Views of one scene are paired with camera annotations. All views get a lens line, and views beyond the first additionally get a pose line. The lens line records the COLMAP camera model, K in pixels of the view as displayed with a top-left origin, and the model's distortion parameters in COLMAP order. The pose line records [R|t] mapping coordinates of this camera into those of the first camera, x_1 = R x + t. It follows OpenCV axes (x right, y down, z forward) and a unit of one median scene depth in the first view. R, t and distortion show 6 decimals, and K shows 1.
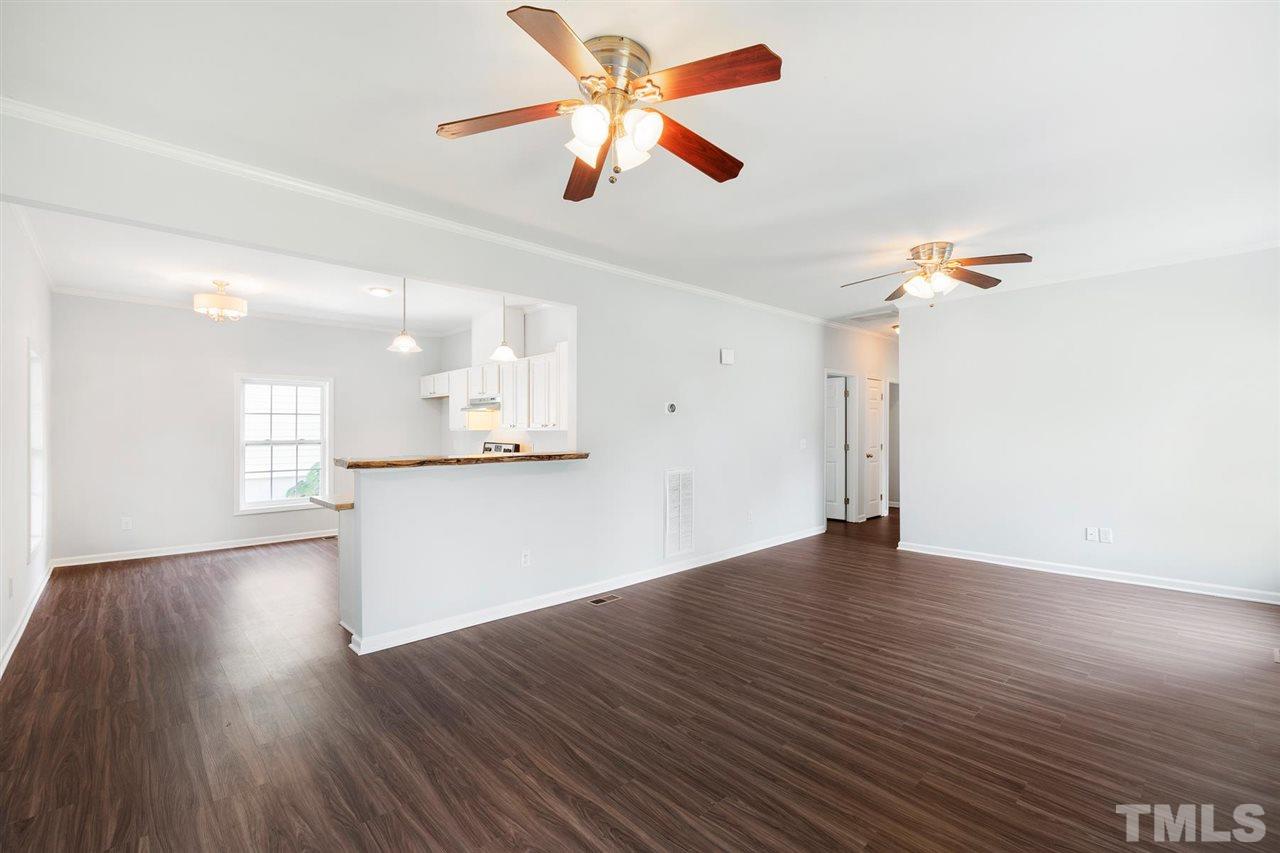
lens RADIAL K [[562.7, 0, 629.9], [0, 562.7, 427.6], [0, 0, 1]] dist [0.001781, -0.000309]
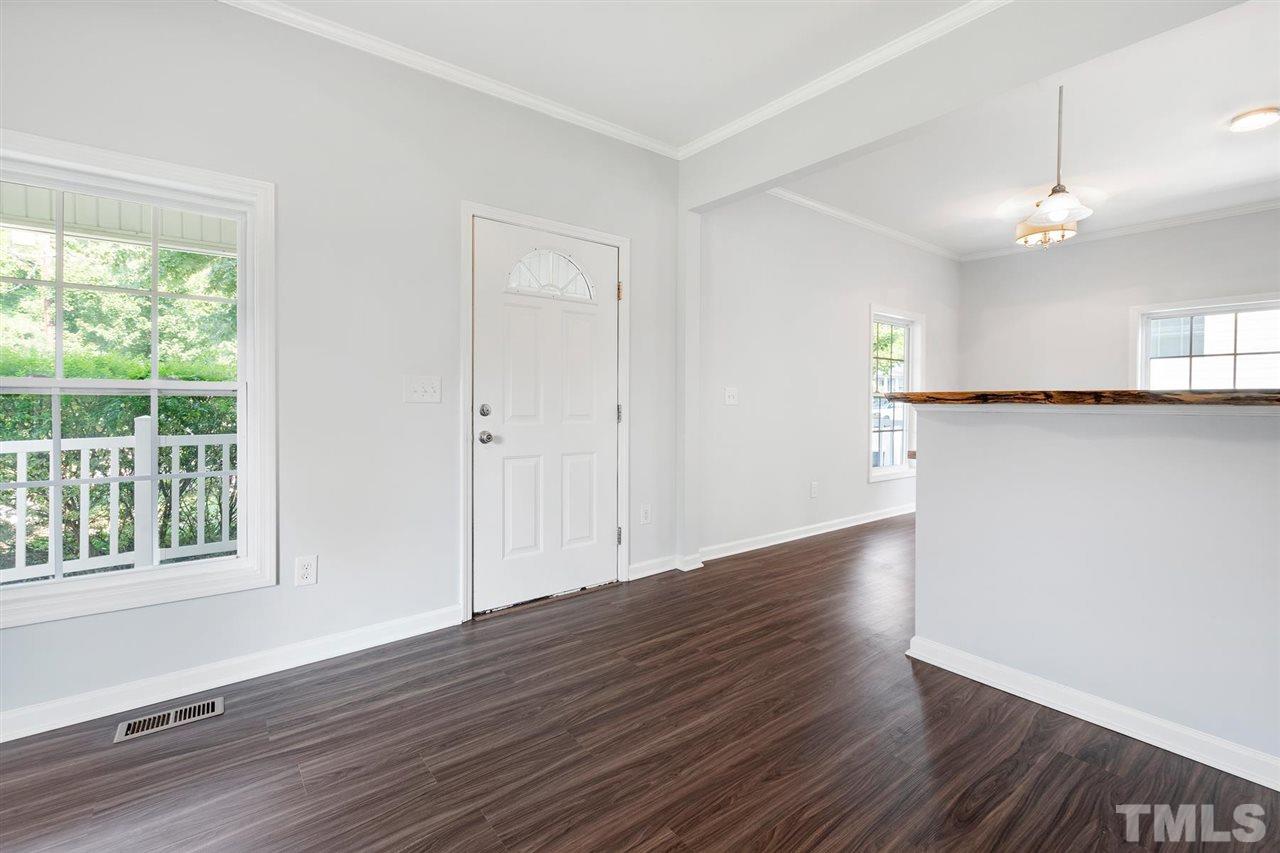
lens RADIAL K [[562.7, 0, 623.5], [0, 562.7, 407.9], [0, 0, 1]] dist [0.001781, -0.000309]
pose [[-0.088762, 0.021351, -0.995824, 0.246597], [-0.010895, 0.999690, 0.022405, 0.058335], [0.995993, 0.012839, -0.088501, 0.599928]]
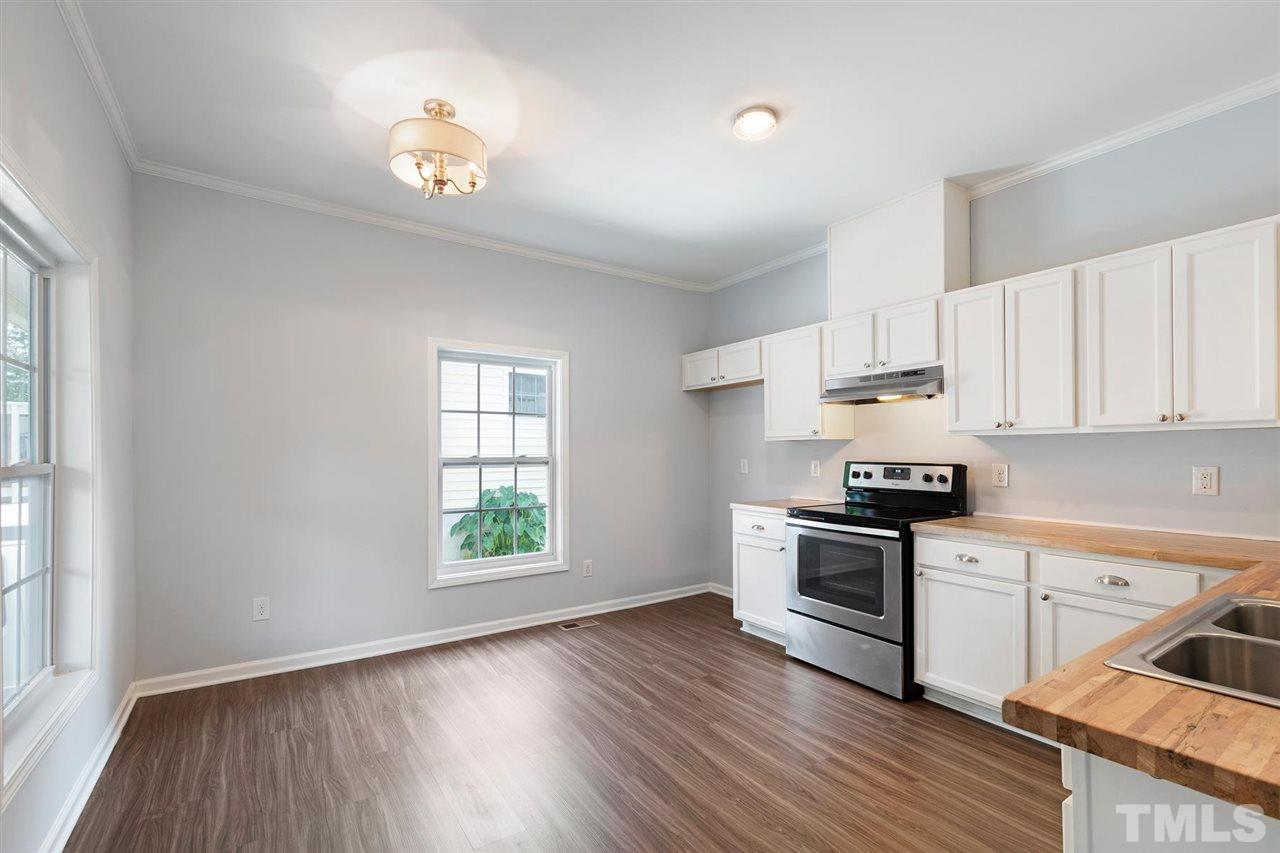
lens RADIAL K [[562.7, 0, 620.1], [0, 562.7, 450.0], [0, 0, 1]] dist [0.001781, -0.000309]
pose [[0.986530, -0.003864, -0.163536, -0.694019], [0.003509, 0.999991, -0.002459, 0.029682], [0.163544, 0.001852, 0.986534, 0.782569]]
